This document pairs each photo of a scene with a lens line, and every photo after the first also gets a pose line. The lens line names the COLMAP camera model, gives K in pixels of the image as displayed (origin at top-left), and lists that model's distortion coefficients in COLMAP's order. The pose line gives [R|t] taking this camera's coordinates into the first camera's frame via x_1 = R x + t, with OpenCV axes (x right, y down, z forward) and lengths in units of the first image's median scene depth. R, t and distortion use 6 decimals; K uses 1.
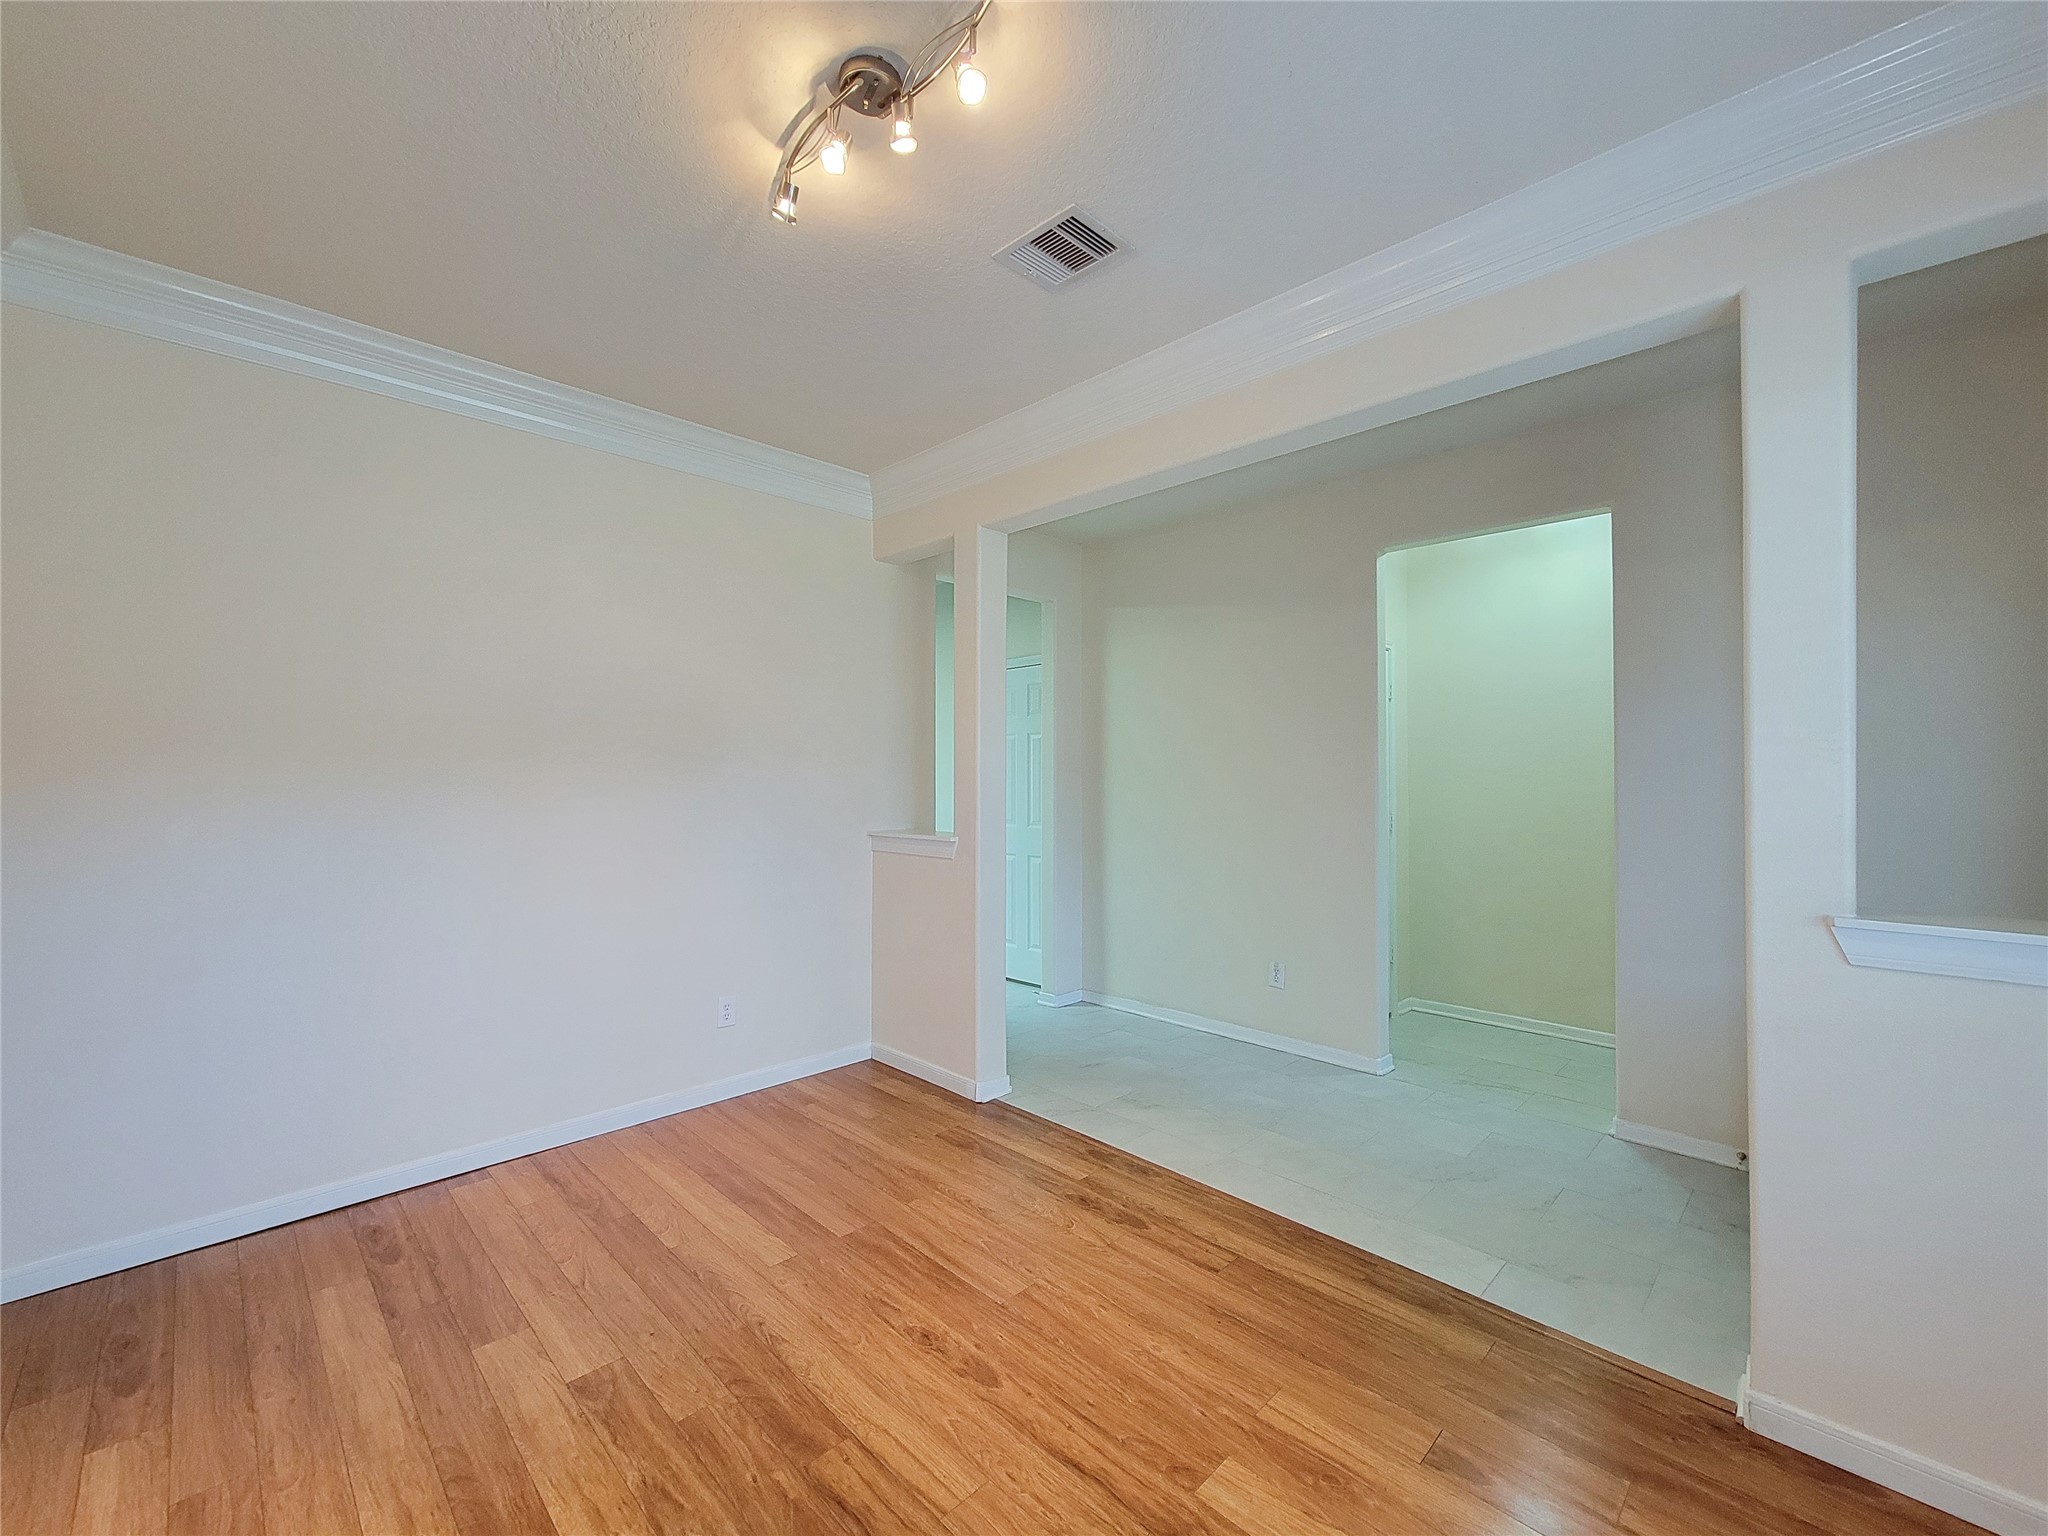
lens RADIAL K [[839.2, 0, 1027.8], [0, 839.2, 776.4], [0, 0, 1]] dist [0.000081, -0.000187]
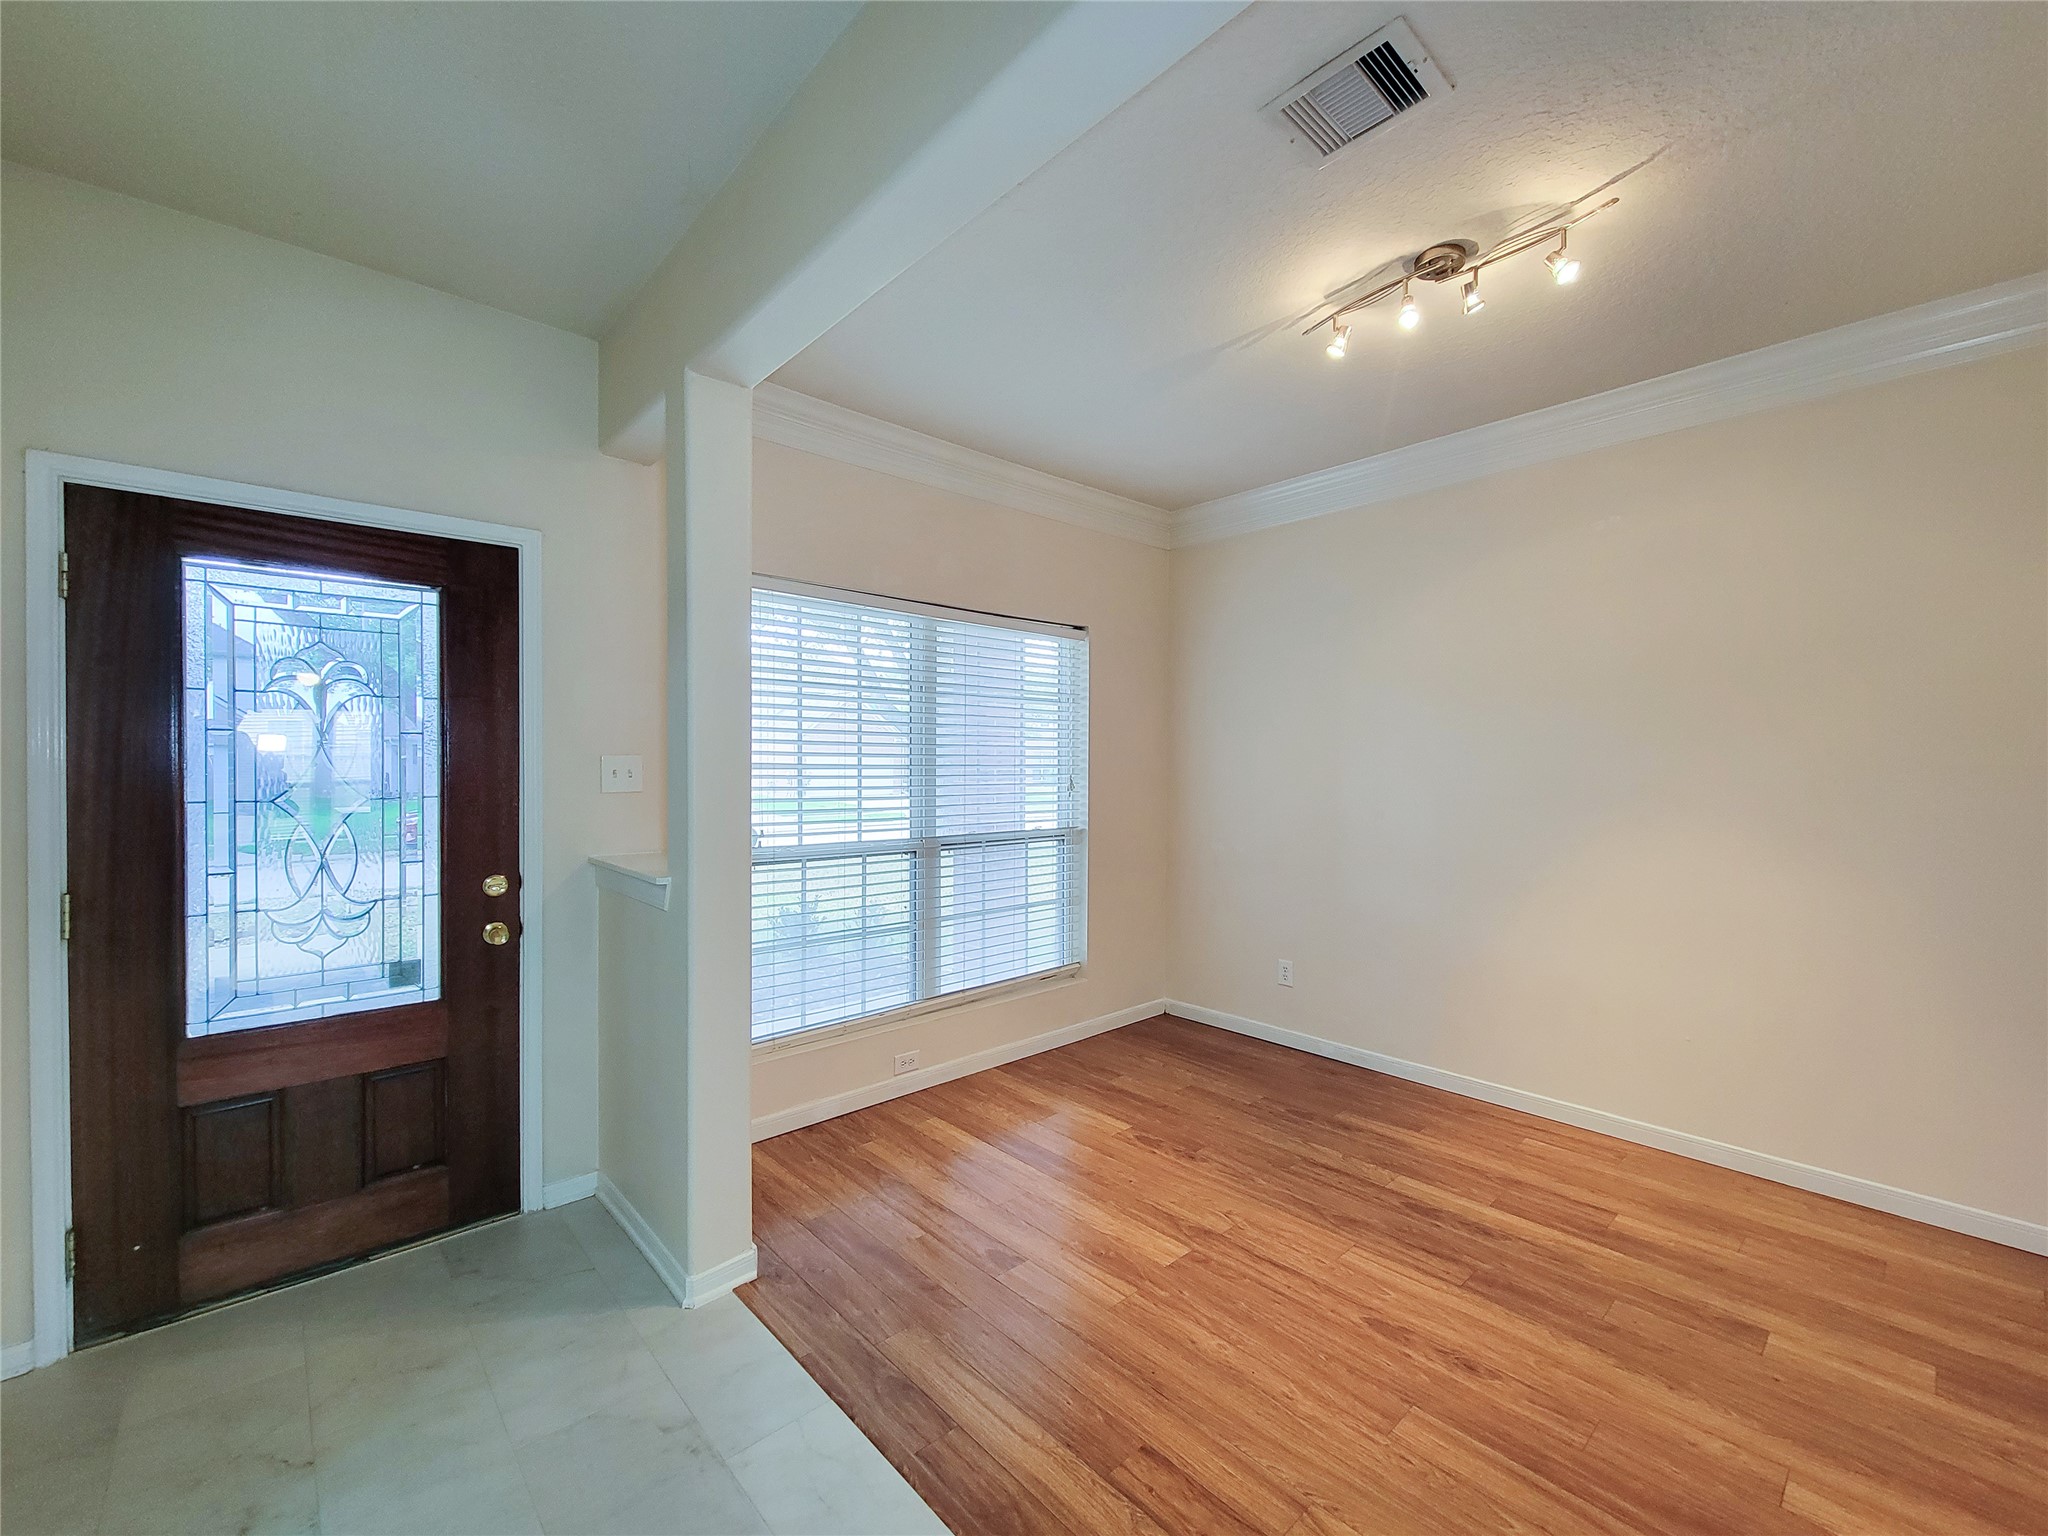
lens RADIAL K [[839.2, 0, 1014.6], [0, 839.2, 781.6], [0, 0, 1]] dist [0.000081, -0.000187]
pose [[-0.998083, -0.007042, 0.061487, 0.344645], [-0.005750, 0.999760, 0.021160, -0.008164], [-0.061622, 0.020766, -0.997884, 2.007552]]
